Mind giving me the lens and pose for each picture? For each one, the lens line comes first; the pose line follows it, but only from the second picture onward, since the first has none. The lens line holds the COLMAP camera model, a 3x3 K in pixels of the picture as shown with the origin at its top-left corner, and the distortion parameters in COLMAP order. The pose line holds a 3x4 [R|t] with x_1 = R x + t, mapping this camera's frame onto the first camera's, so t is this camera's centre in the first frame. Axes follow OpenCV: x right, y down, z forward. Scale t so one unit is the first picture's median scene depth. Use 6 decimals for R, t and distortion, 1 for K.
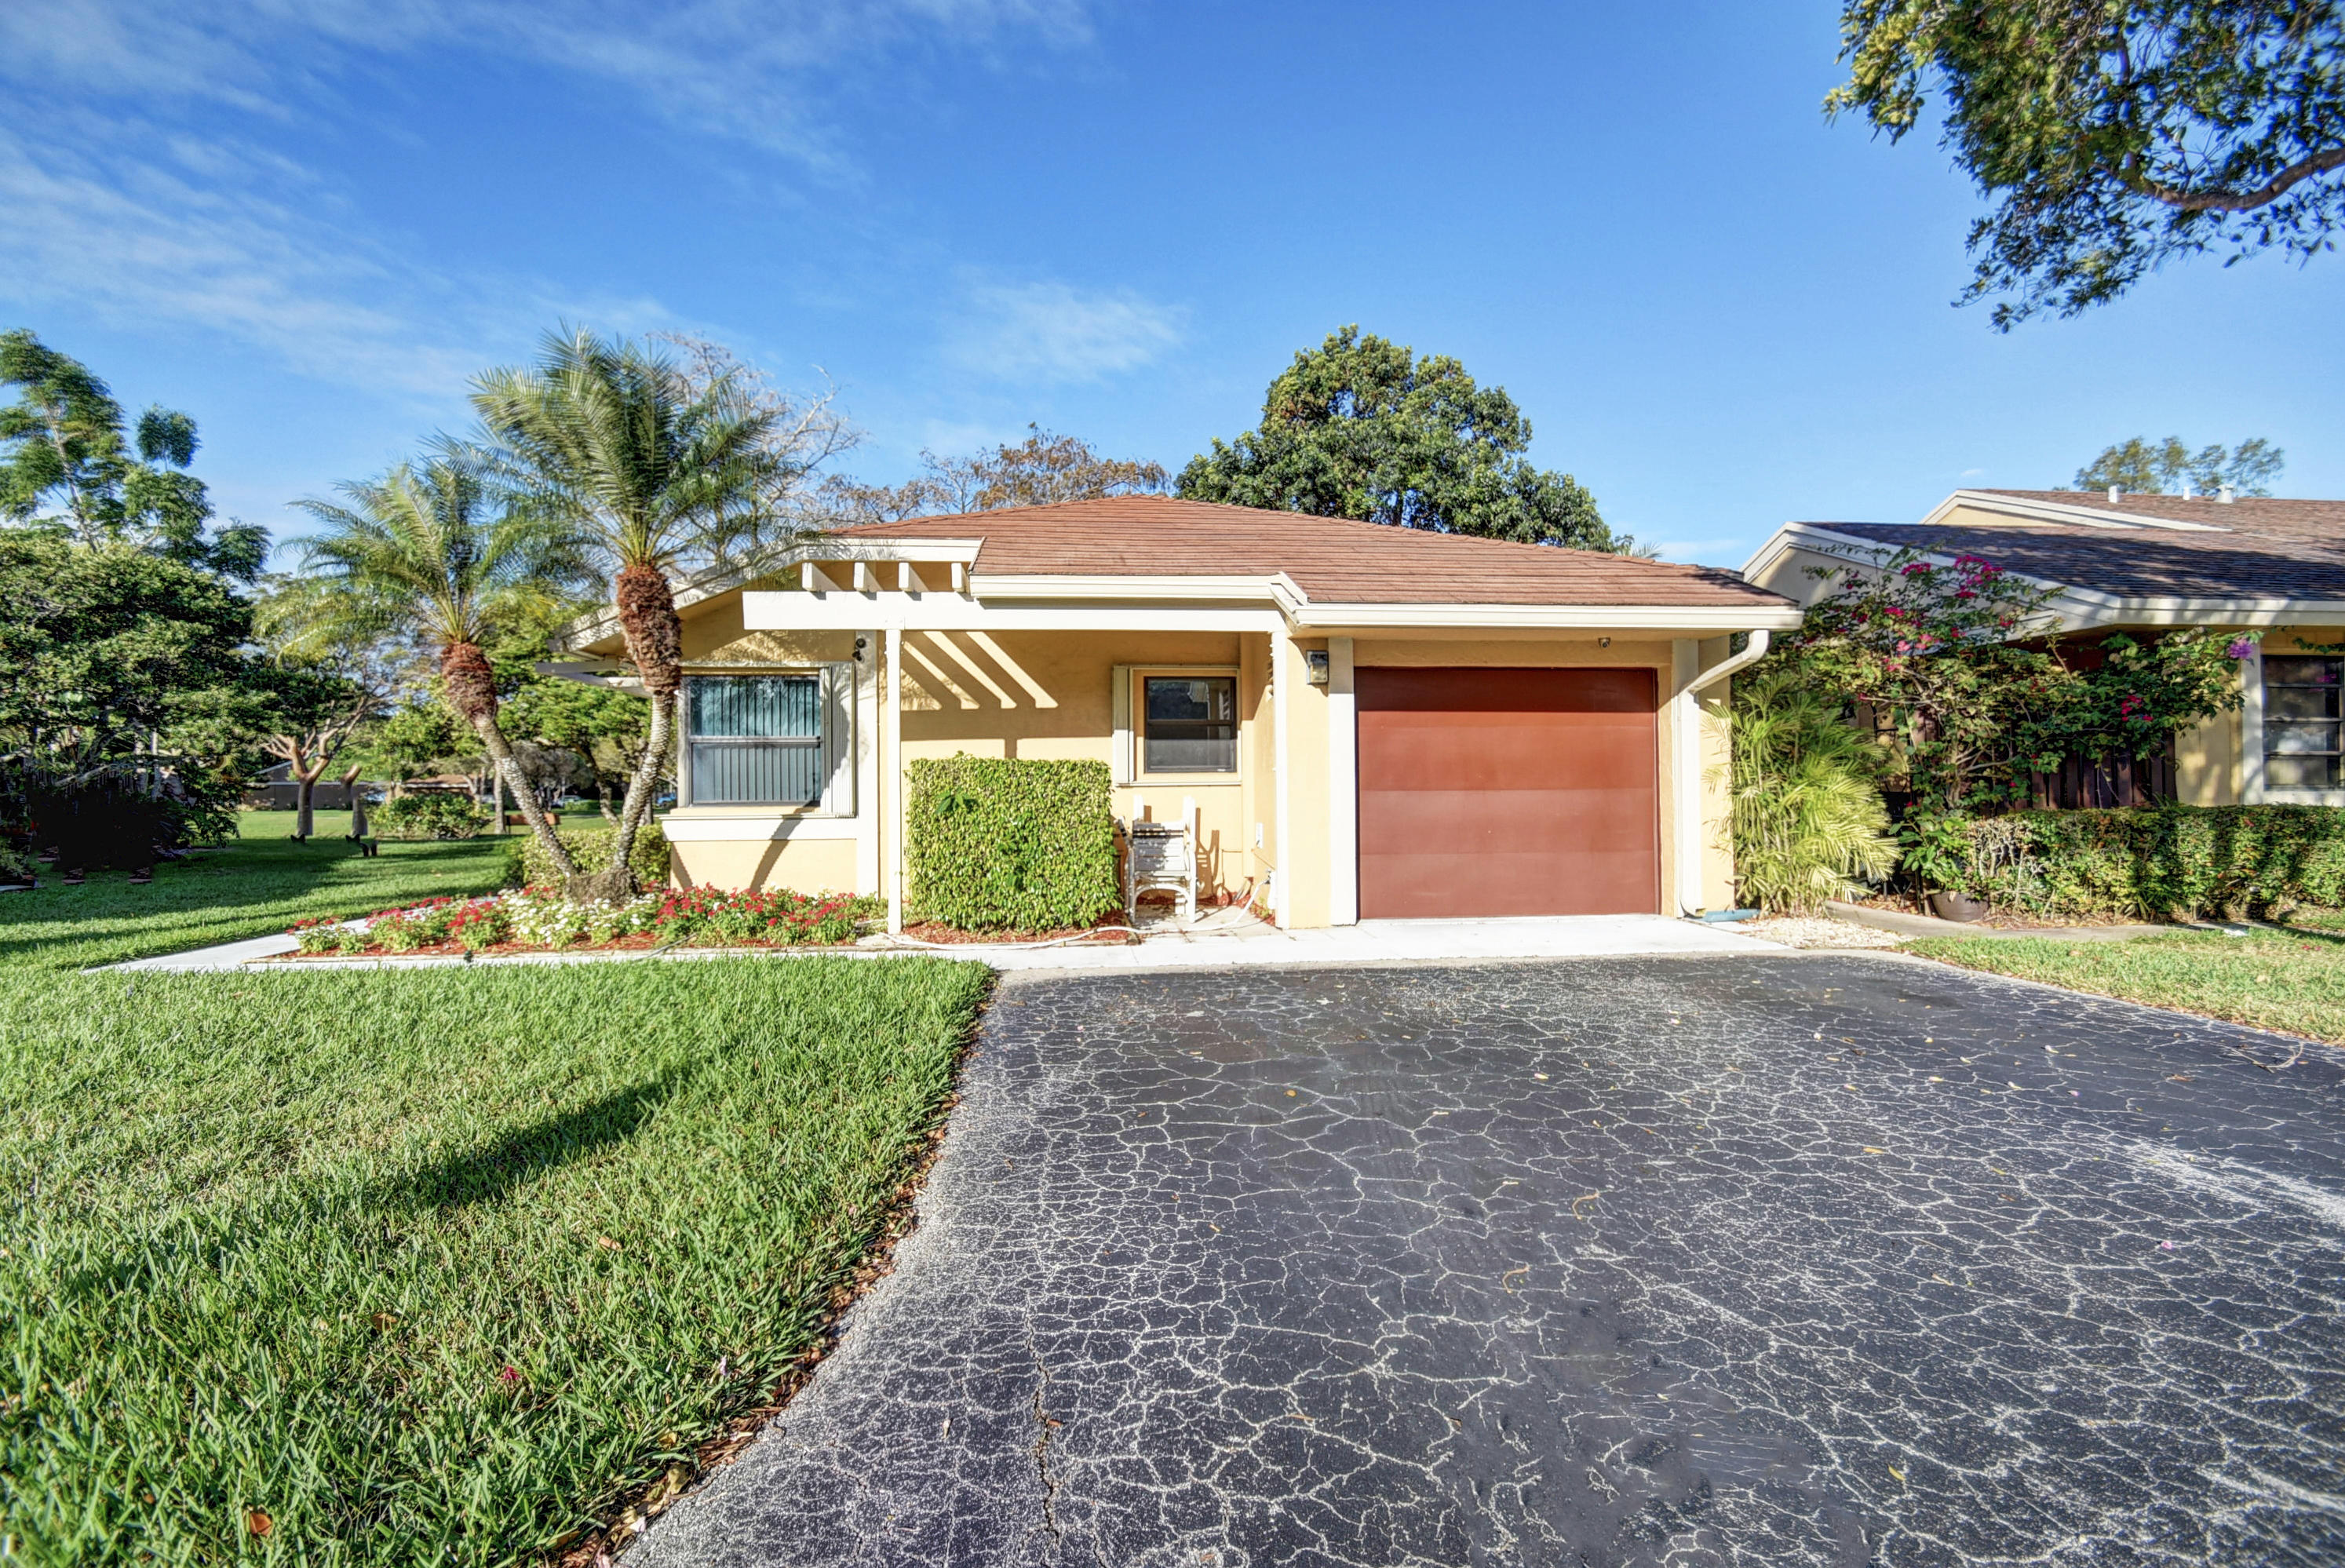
lens RADIAL K [[1035.3, 0, 1159.3], [0, 1035.3, 794.6], [0, 0, 1]] dist [0.006556, -0.010588]
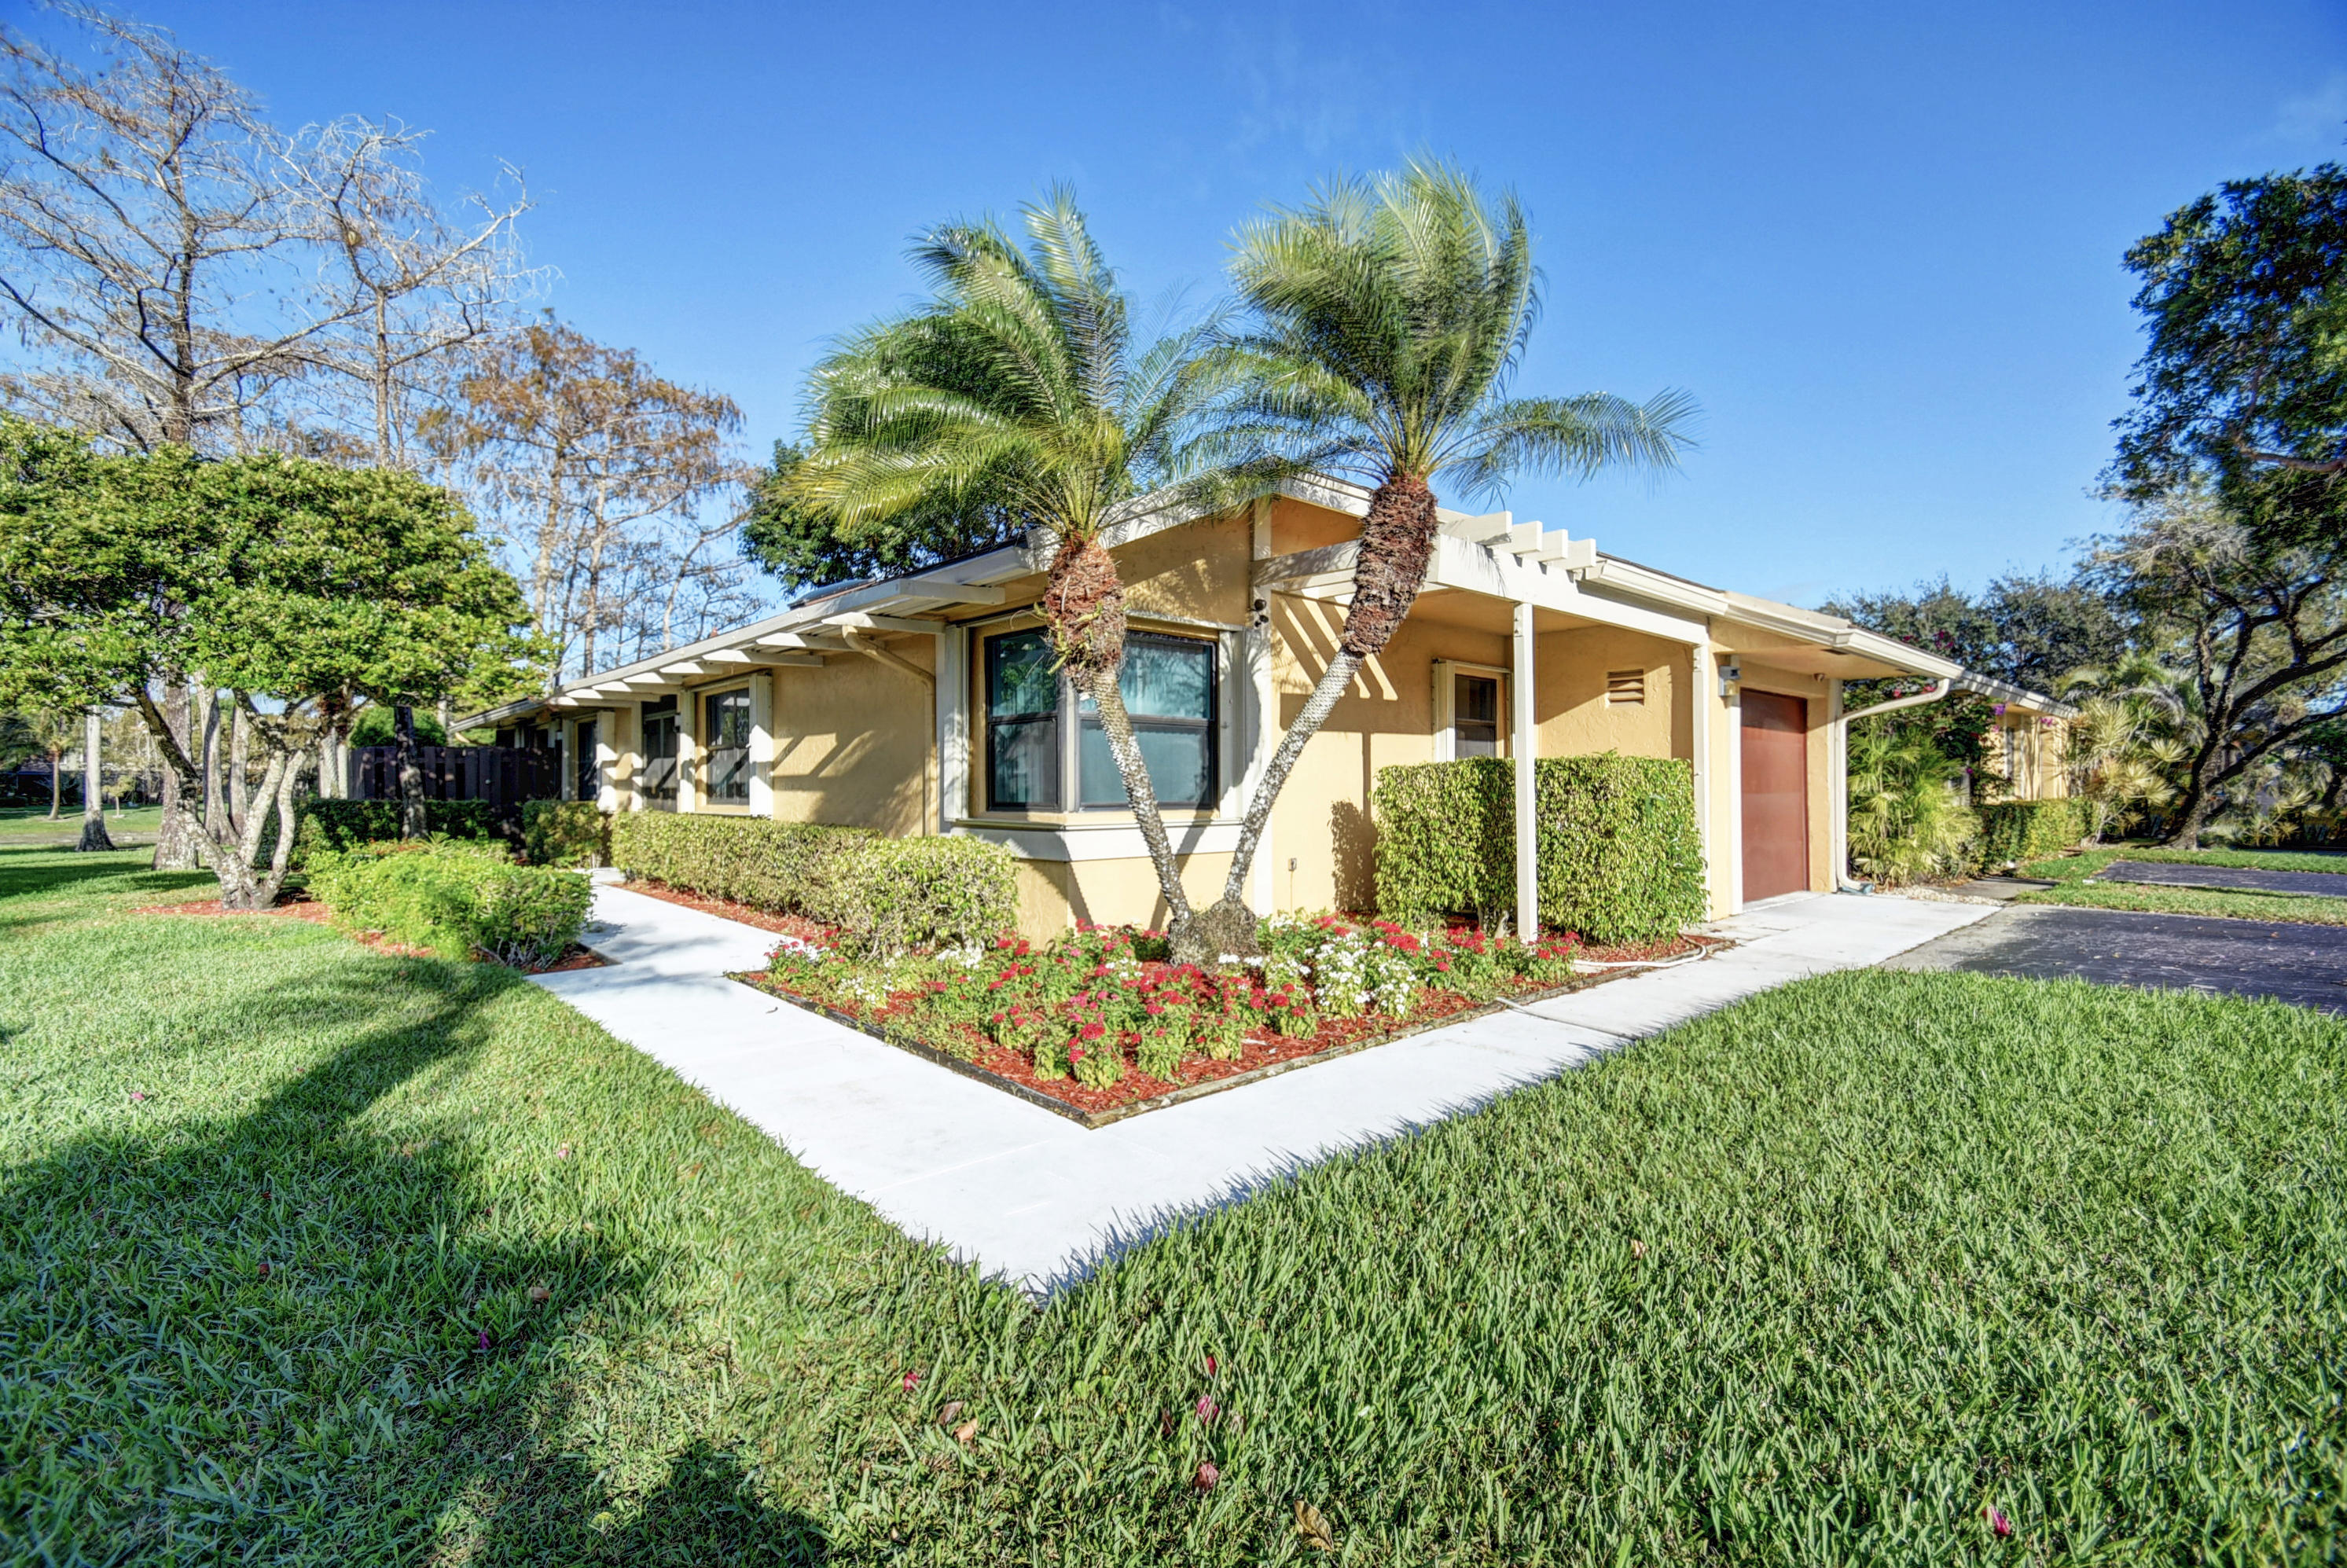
lens RADIAL K [[1036.1, 0, 1172.5], [0, 1036.1, 779.0], [0, 0, 1]] dist [0.006556, -0.010588]
pose [[0.792287, 0.012890, 0.610012, -0.882981], [-0.004106, 0.999867, -0.015796, 0.000603], [-0.610134, 0.010010, 0.792235, 0.435955]]
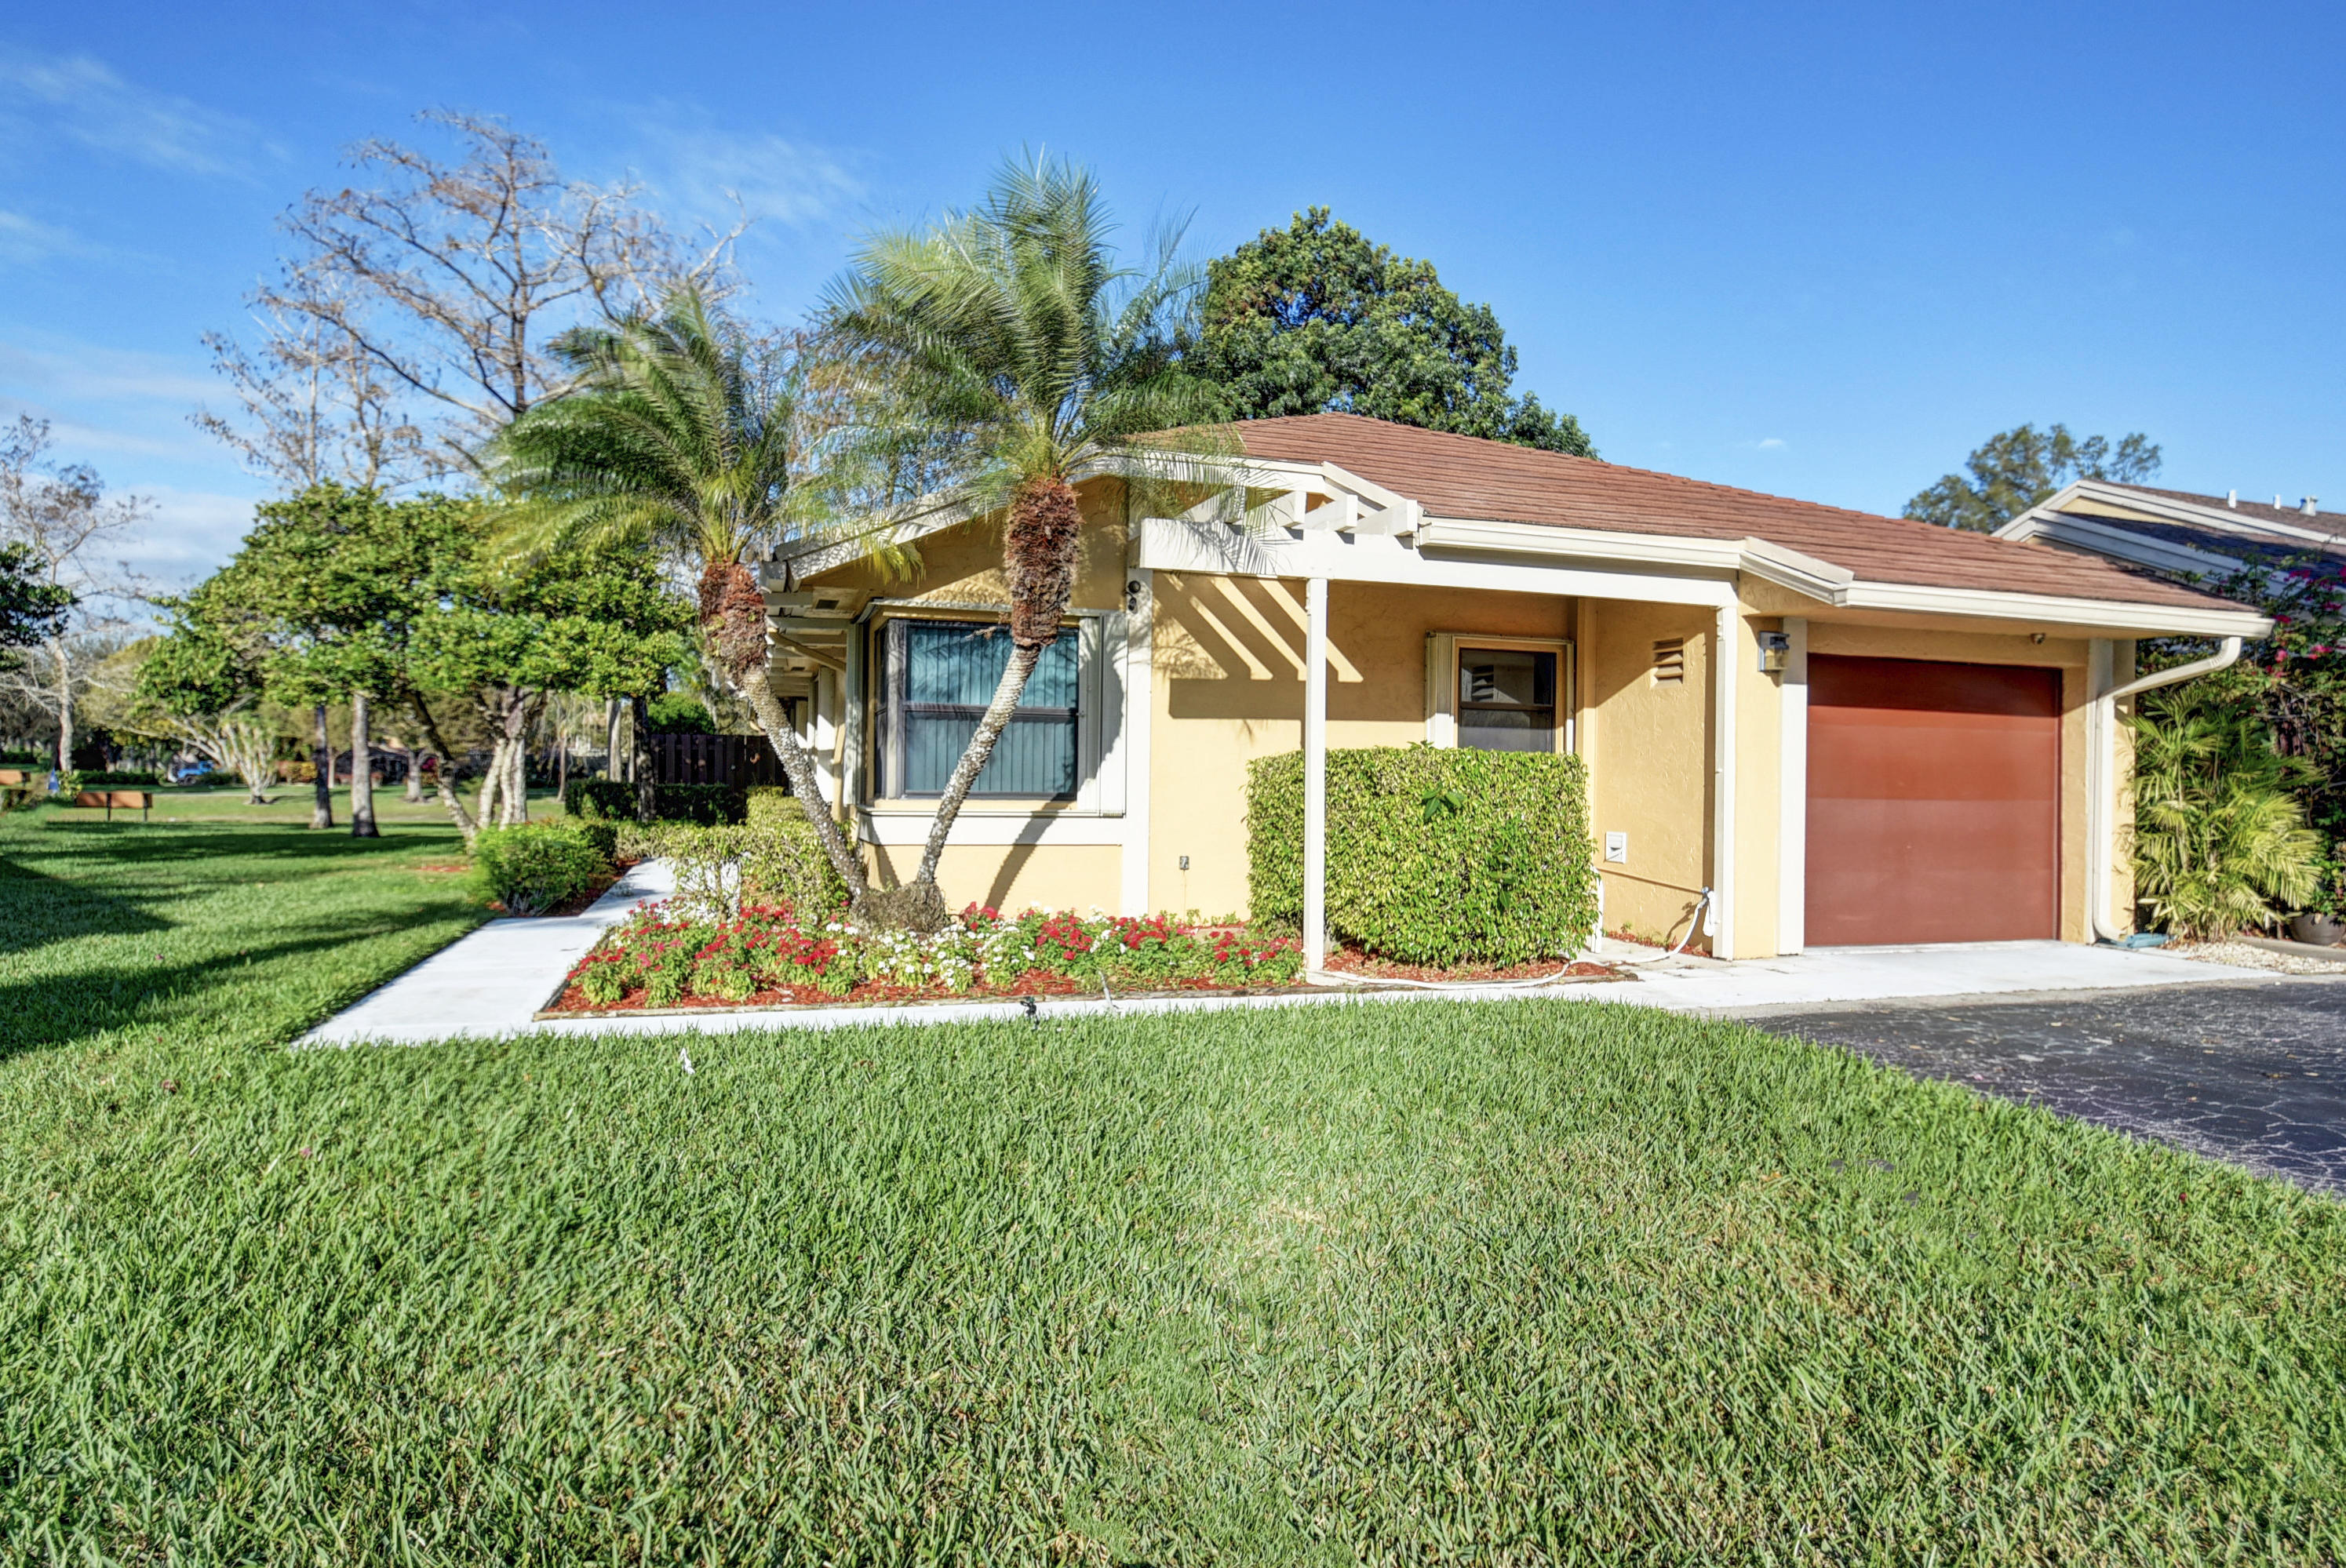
lens RADIAL K [[1334.7, 0, 1171.4], [0, 1334.7, 785.1], [0, 0, 1]] dist [-0.018541, 0.003437]
pose [[0.974149, 0.021886, 0.224844, -0.510813], [-0.022325, 0.999751, -0.000589, -0.001573], [-0.224801, -0.004446, 0.974395, 0.042454]]
